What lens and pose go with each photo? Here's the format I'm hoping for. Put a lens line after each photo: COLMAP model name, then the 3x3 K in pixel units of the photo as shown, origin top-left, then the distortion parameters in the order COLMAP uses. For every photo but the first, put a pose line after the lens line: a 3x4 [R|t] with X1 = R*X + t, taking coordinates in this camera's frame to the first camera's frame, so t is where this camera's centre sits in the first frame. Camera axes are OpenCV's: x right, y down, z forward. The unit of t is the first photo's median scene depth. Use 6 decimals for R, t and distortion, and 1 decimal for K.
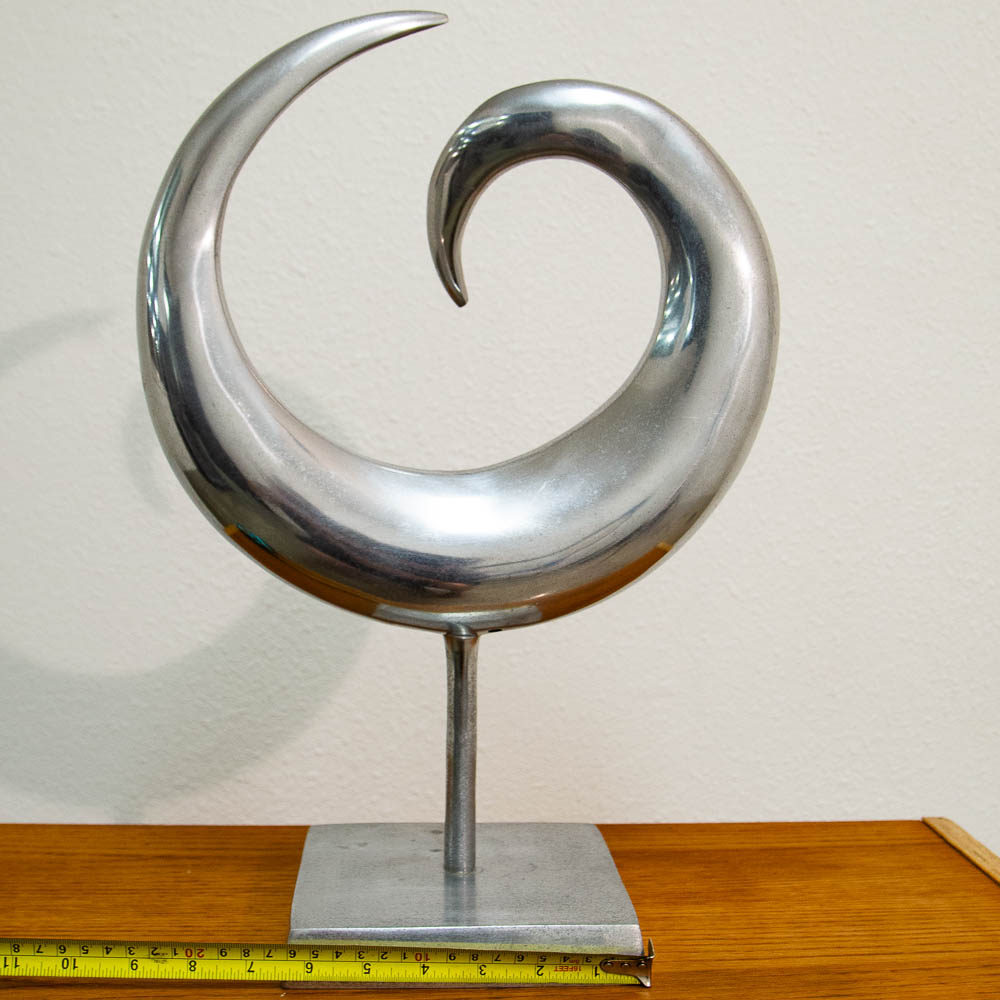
lens RADIAL K [[1492.0, 0, 459.6], [0, 1492.0, 517.7], [0, 0, 1]] dist [-0.075451, 0.000000]
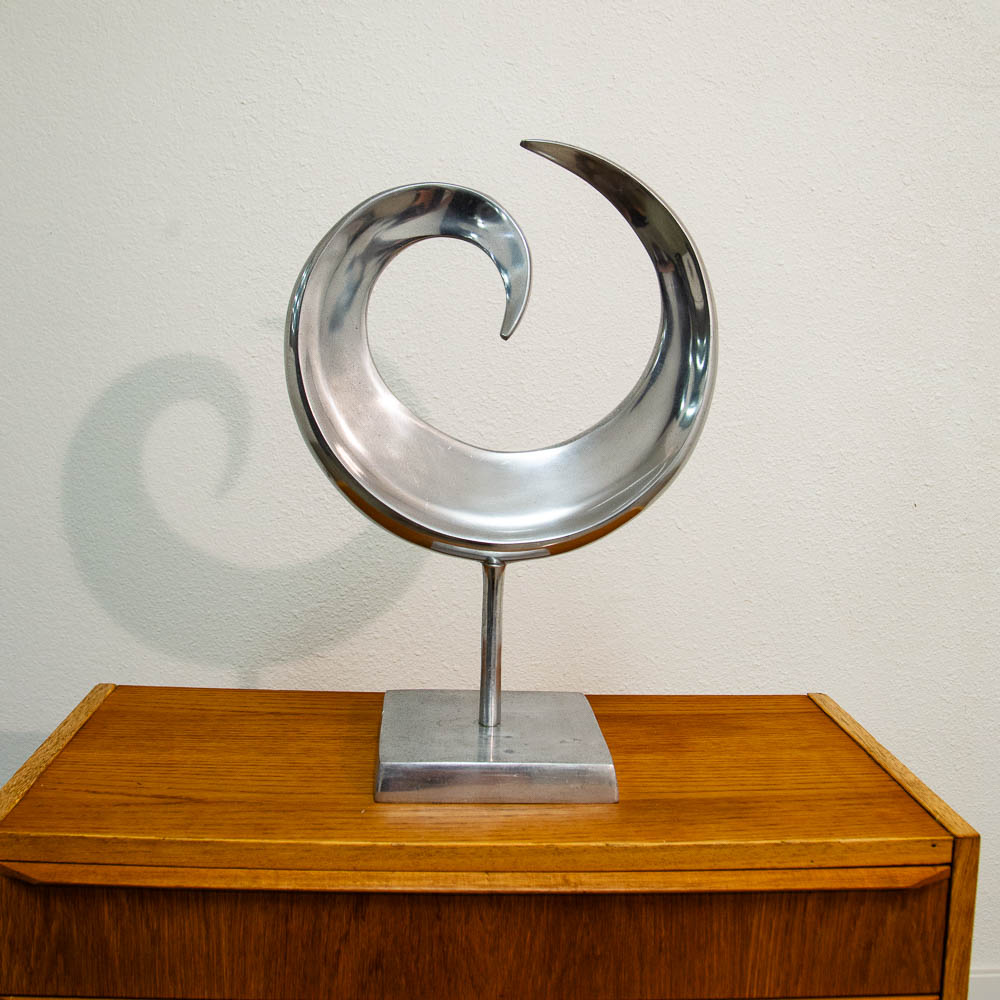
lens RADIAL K [[1183.7, 0, 481.1], [0, 1183.7, 400.7], [0, 0, 1]] dist [-0.099286, 0.000000]
pose [[0.999784, 0.019357, 0.007591, -0.014261], [-0.019119, 0.999361, -0.030214, -0.040201], [-0.008171, 0.030062, 0.999515, -0.133398]]
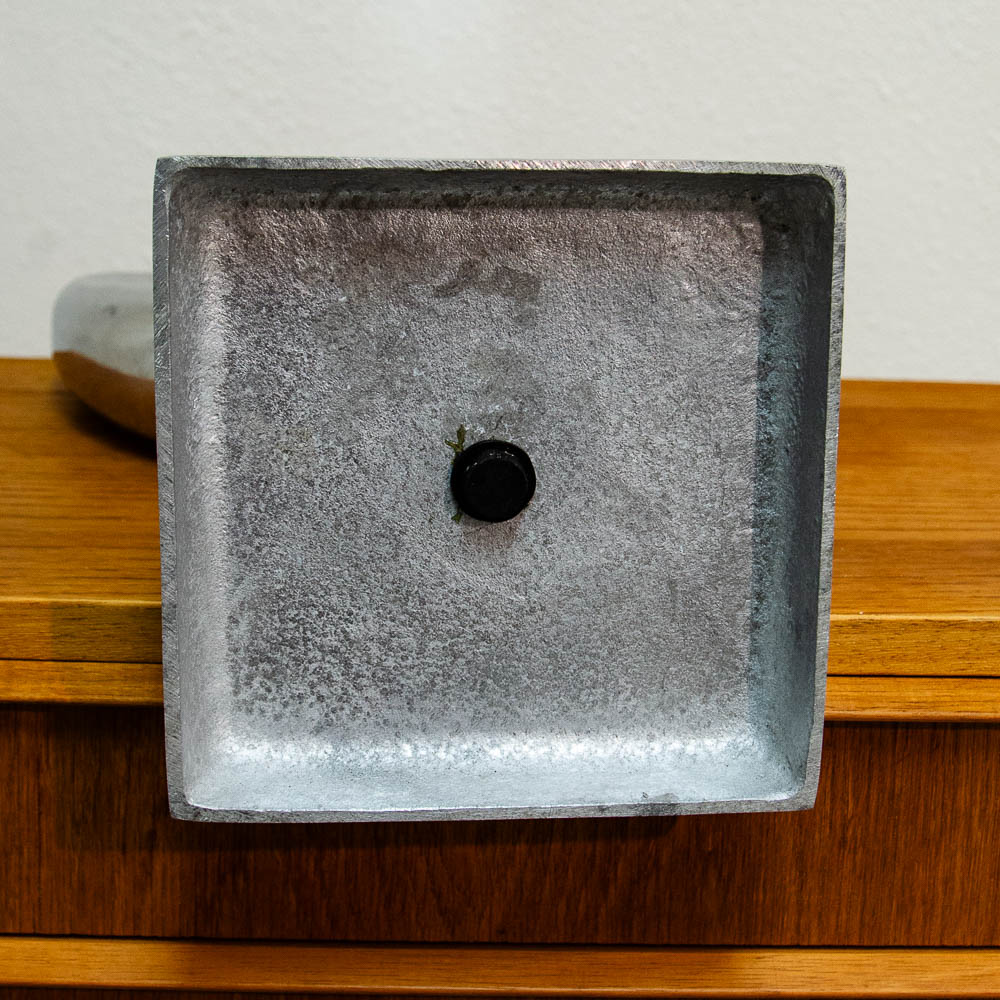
lens RADIAL K [[1864.6, 0, 514.6], [0, 1864.6, 488.1], [0, 0, 1]] dist [-0.107499, 0.000000]
pose [[0.999612, 0.027844, 0.001120, 0.014905], [-0.027532, 0.980633, 0.193910, 0.094414], [0.004301, -0.193865, 0.981019, 0.123621]]
